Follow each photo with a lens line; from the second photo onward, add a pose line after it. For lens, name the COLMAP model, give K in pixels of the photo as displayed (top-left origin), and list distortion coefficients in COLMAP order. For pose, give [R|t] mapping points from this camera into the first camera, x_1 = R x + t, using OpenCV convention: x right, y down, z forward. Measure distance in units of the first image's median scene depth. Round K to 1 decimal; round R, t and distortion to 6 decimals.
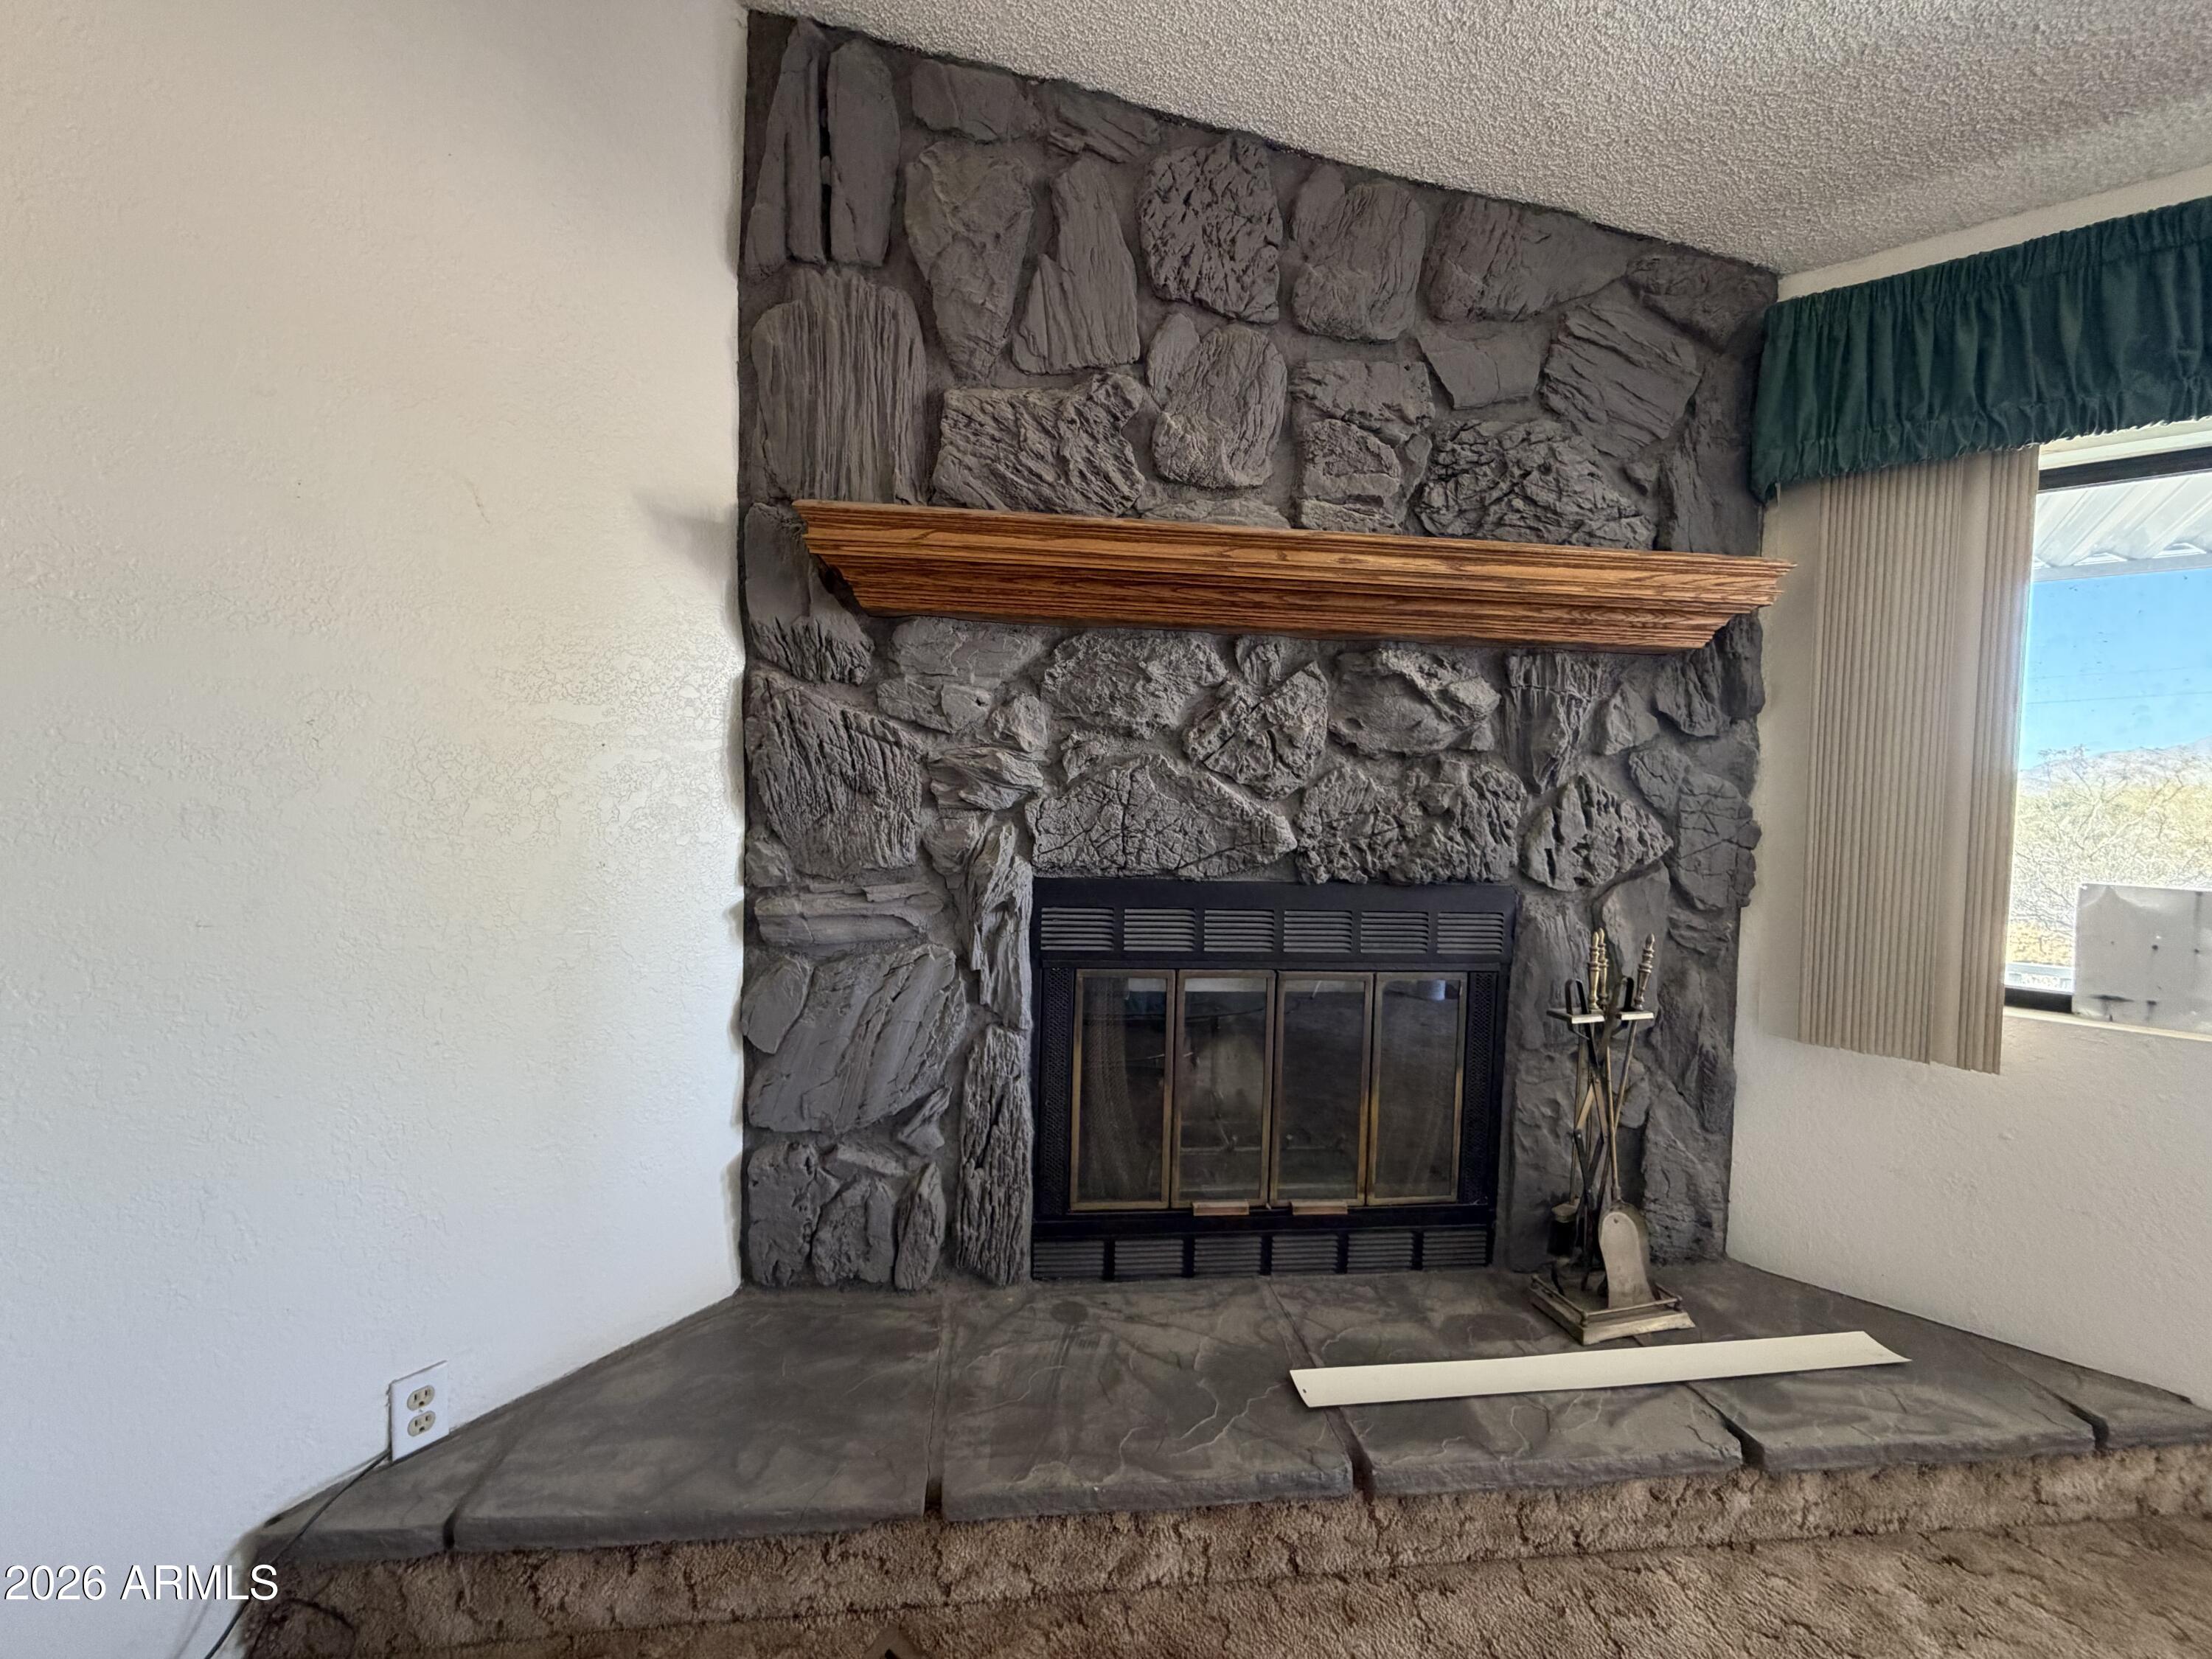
lens RADIAL K [[878.6, 0, 1098.2], [0, 878.6, 825.9], [0, 0, 1]] dist [0.000231, -0.000323]
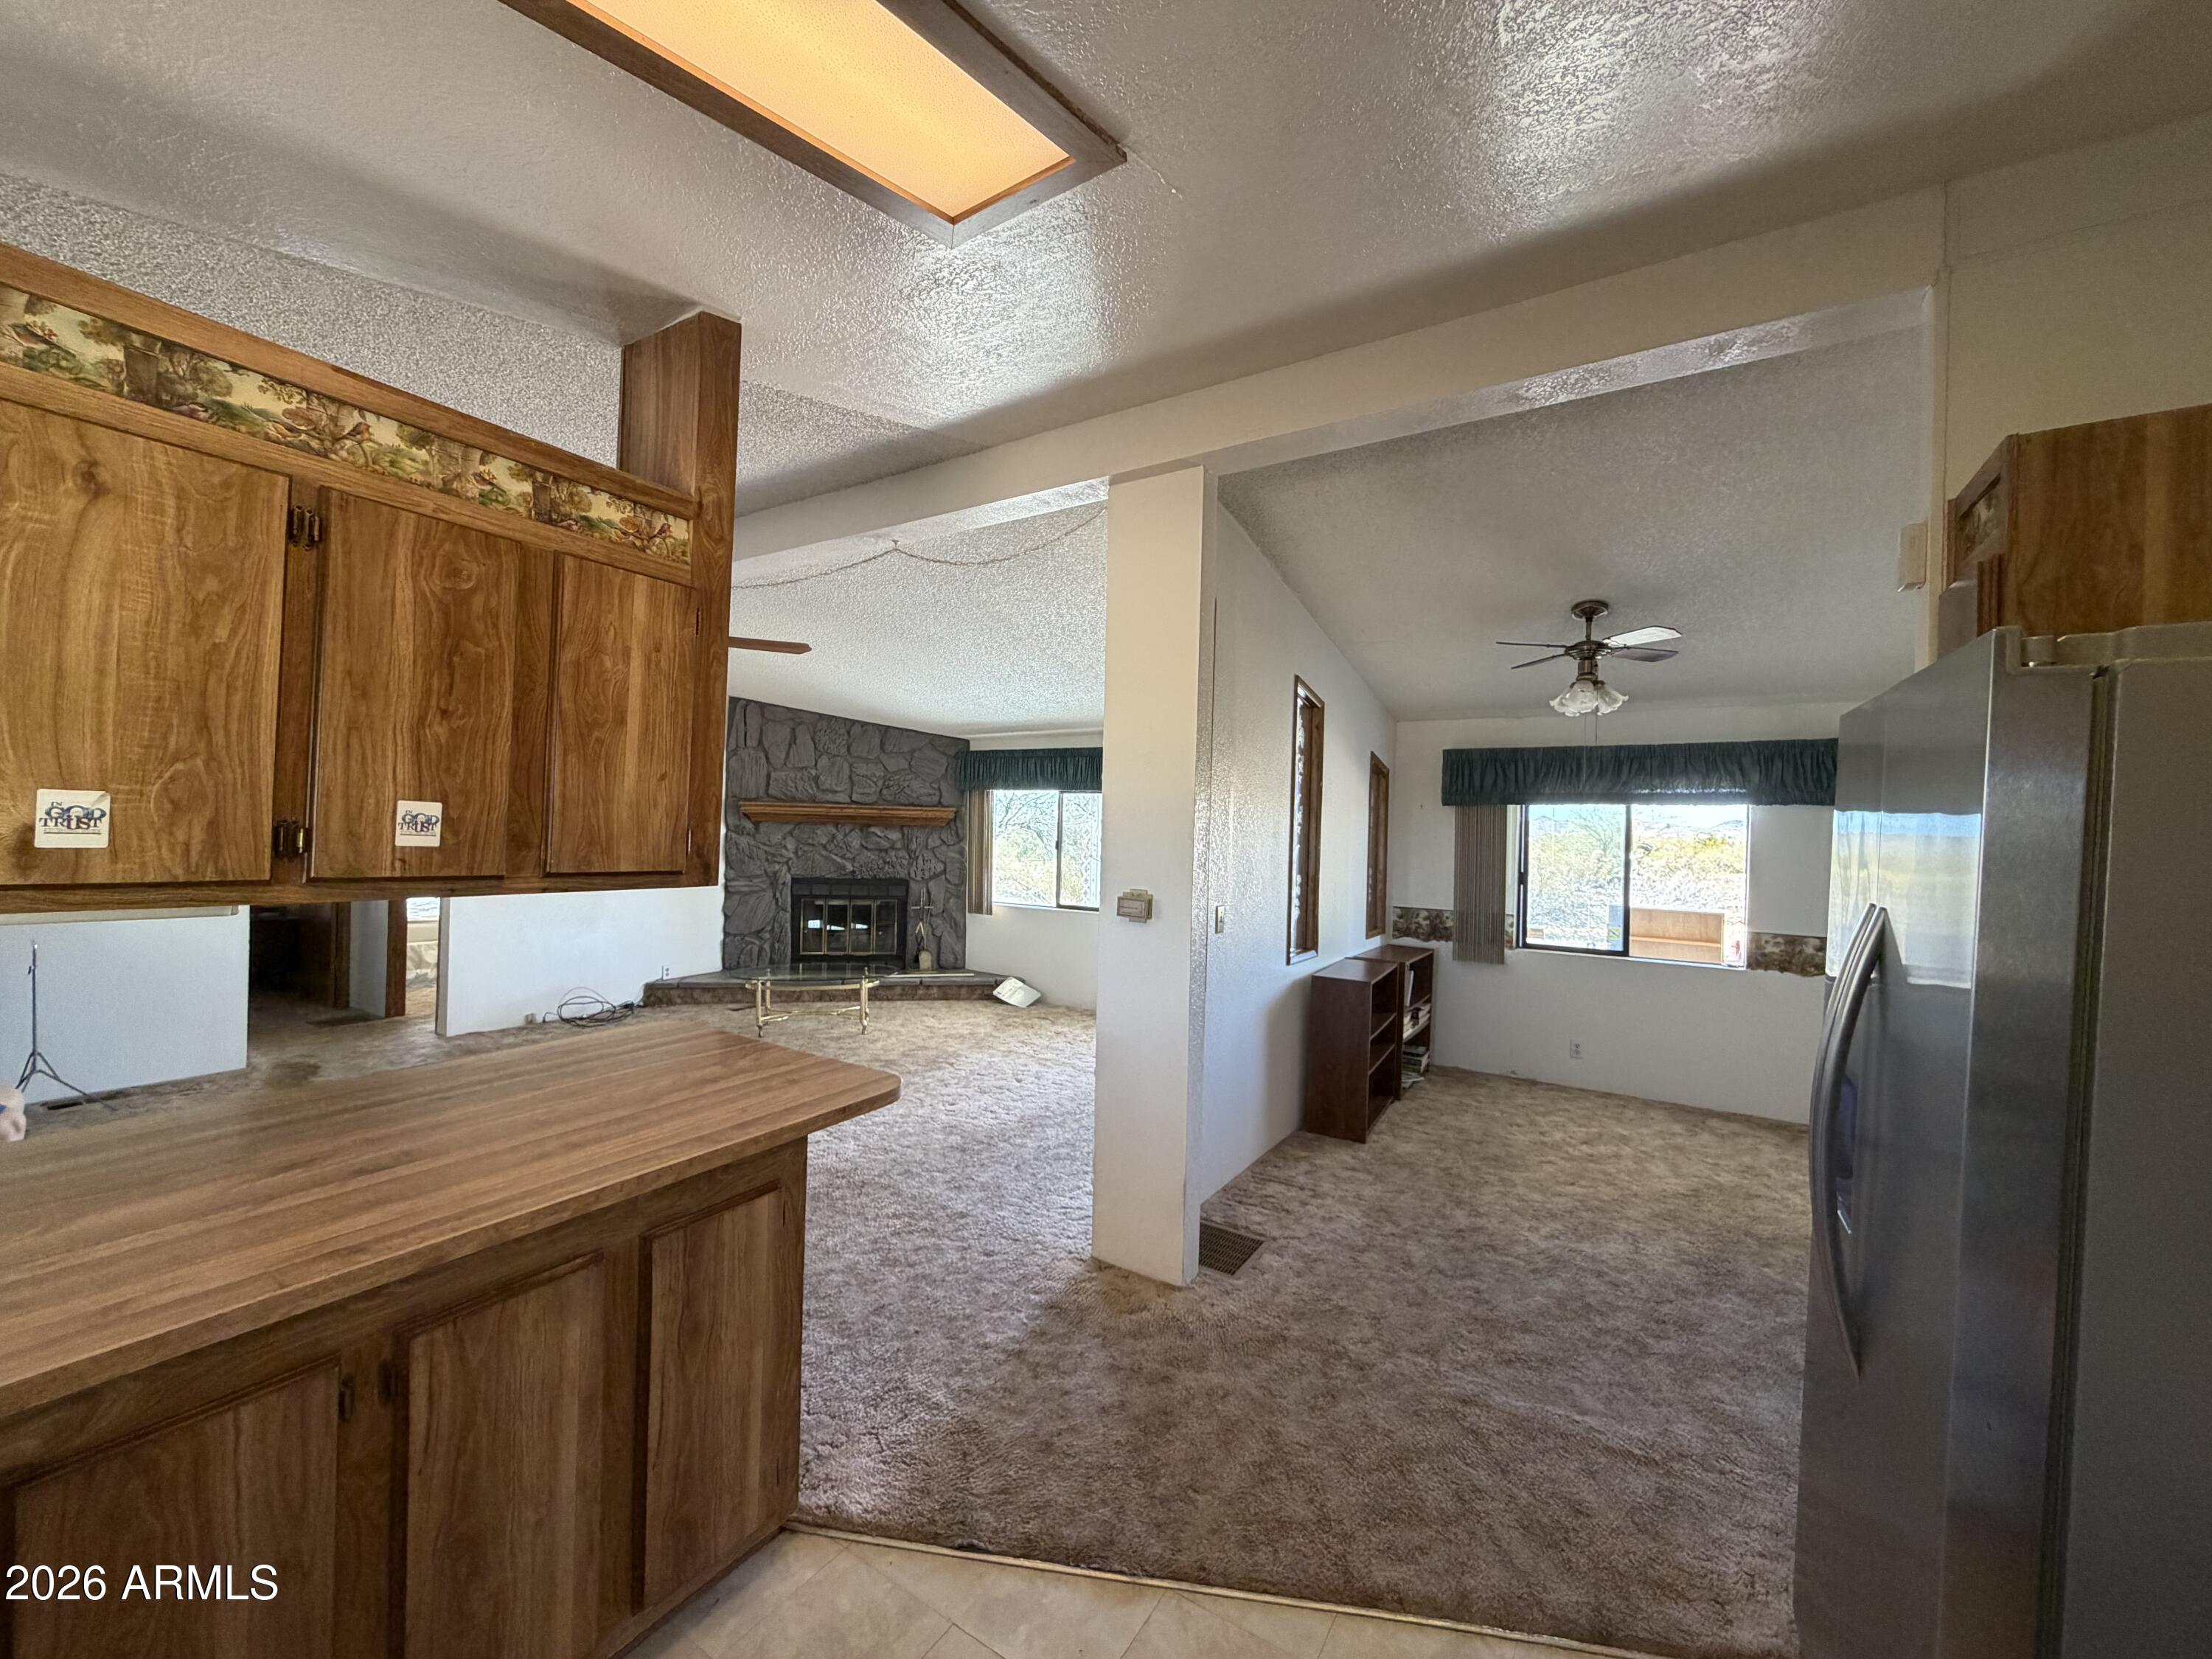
lens RADIAL K [[878.6, 0, 1098.2], [0, 878.6, 825.9], [0, 0, 1]] dist [0.000231, -0.000323]
pose [[0.994883, 0.000250, 0.101029, 1.035288], [0.004097, 0.999075, -0.042813, -0.005705], [-0.100946, 0.043008, 0.993962, -3.634207]]
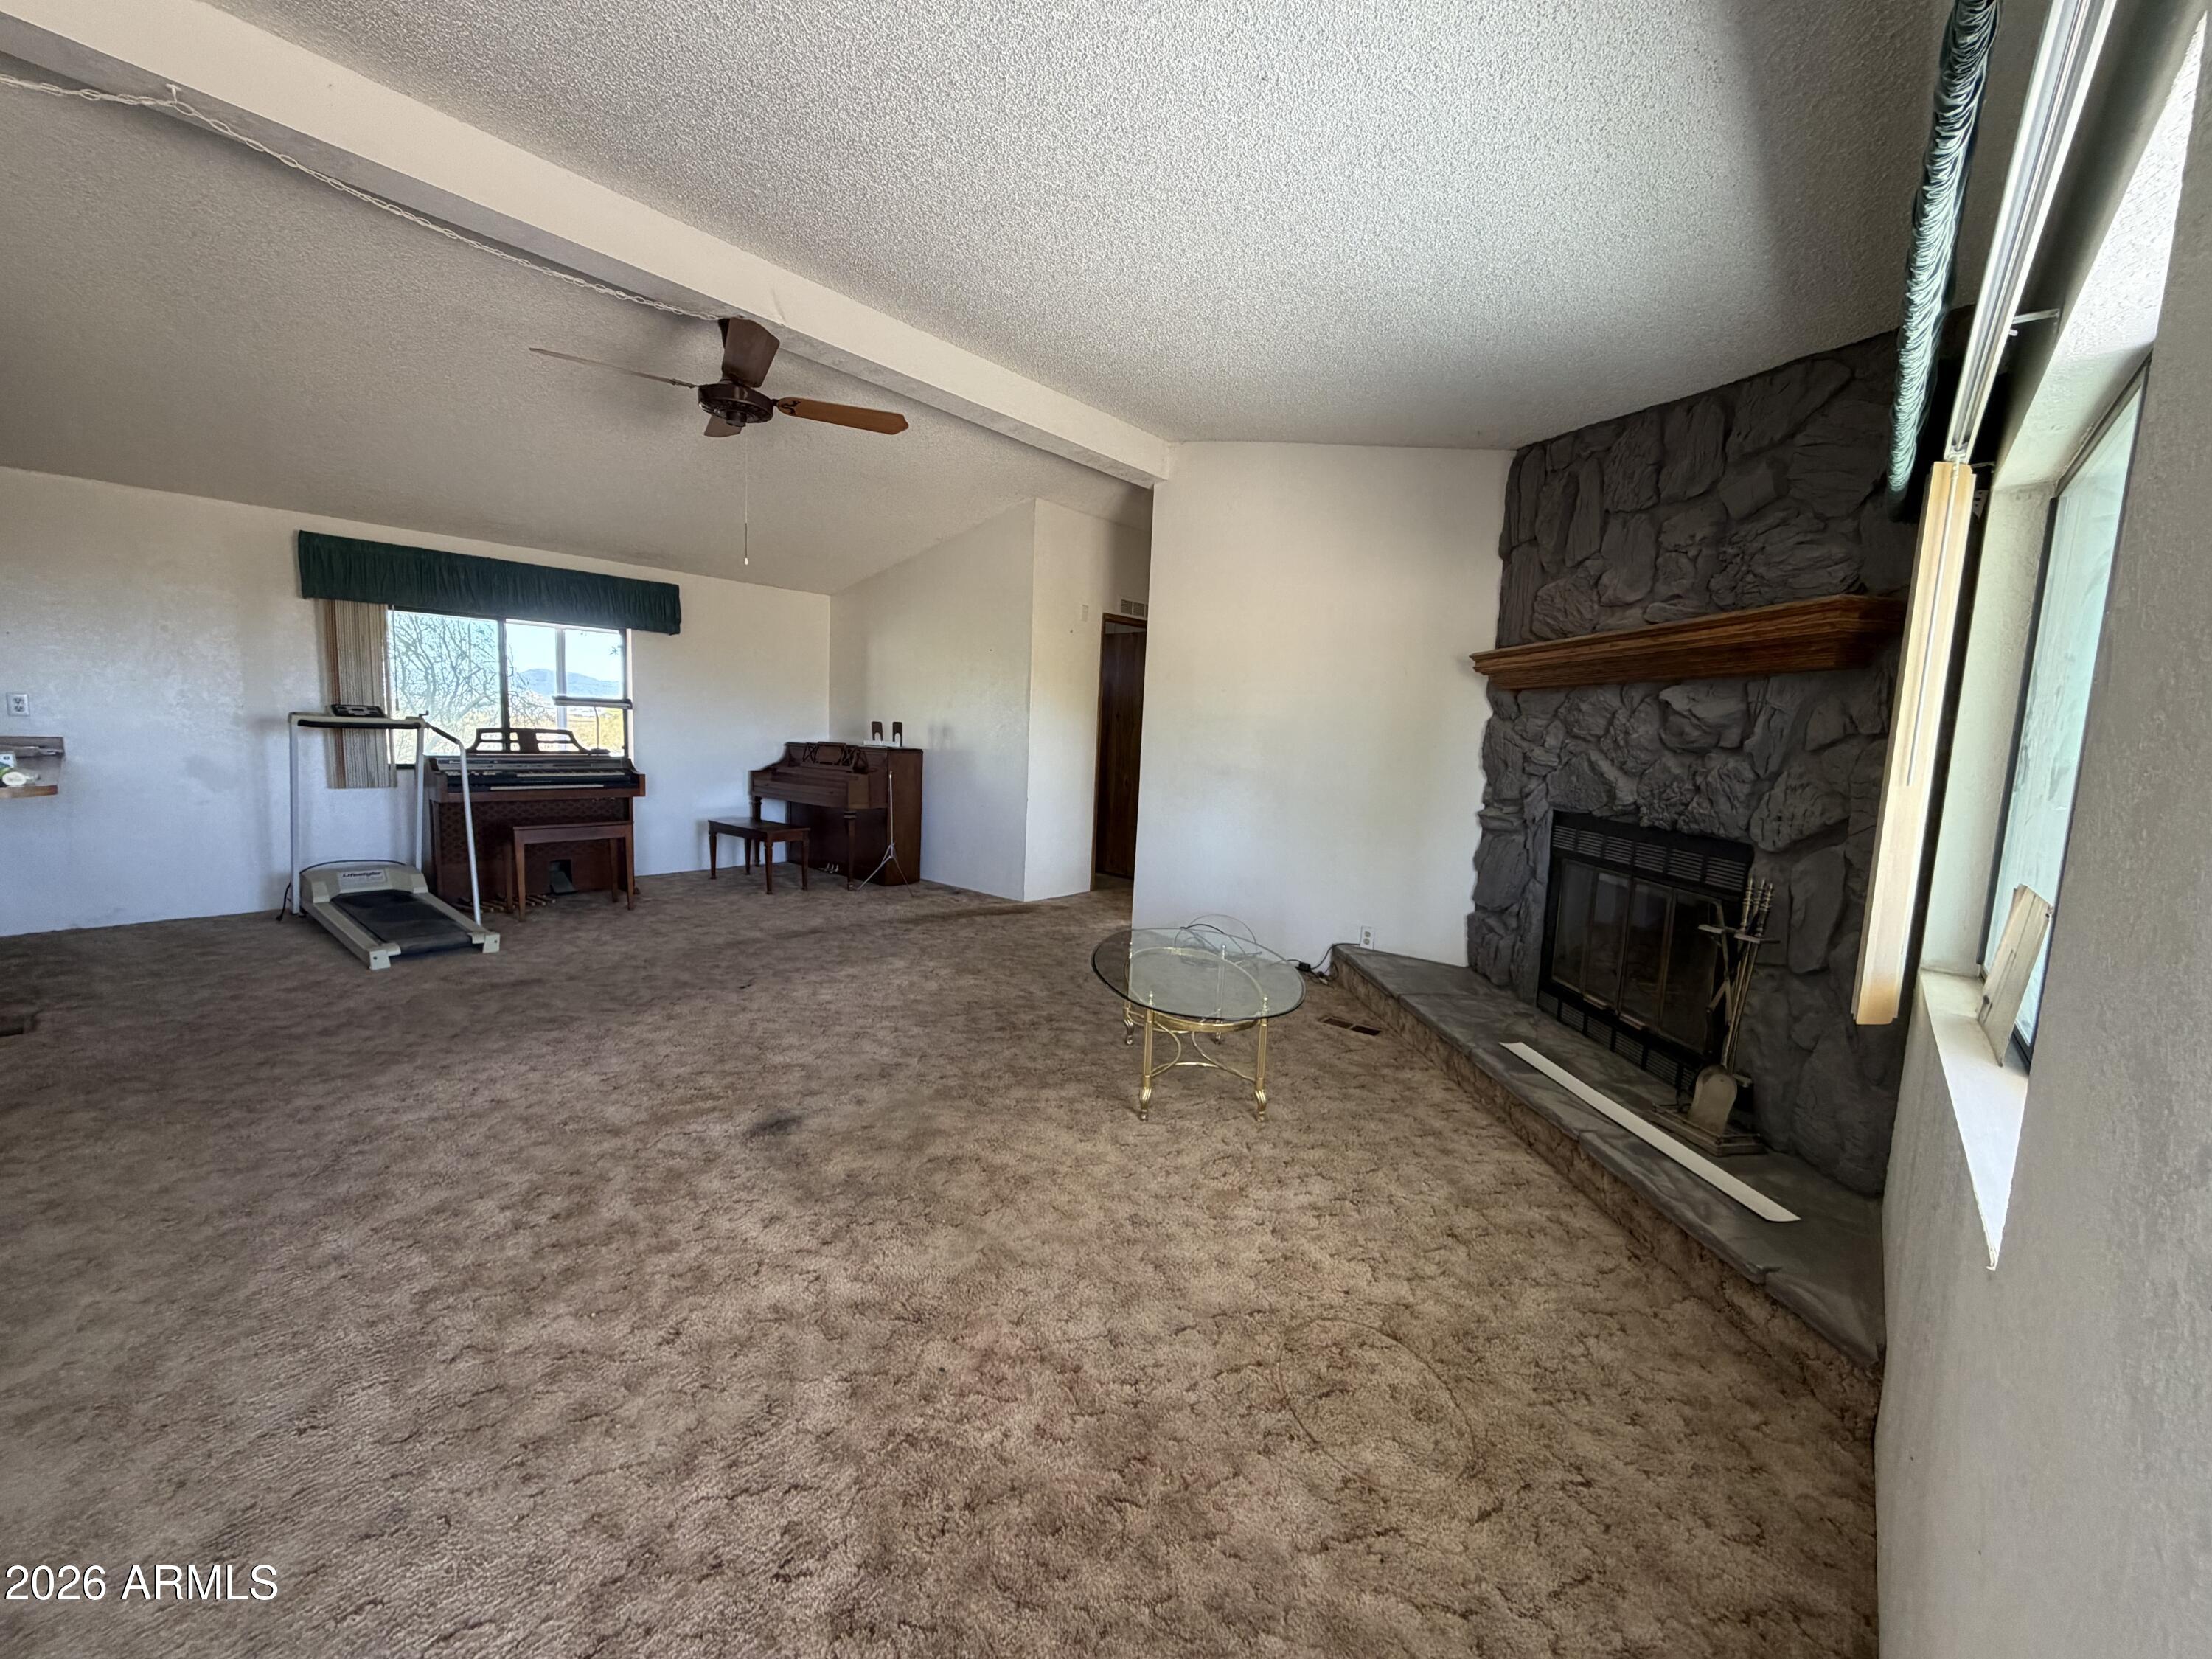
lens RADIAL K [[878.6, 0, 1098.2], [0, 878.6, 825.9], [0, 0, 1]] dist [0.000231, -0.000323]
pose [[-0.040275, 0.085177, -0.995552, 2.037944], [-0.091412, 0.991867, 0.088560, 0.011689], [0.994998, 0.094572, -0.032161, 0.009938]]
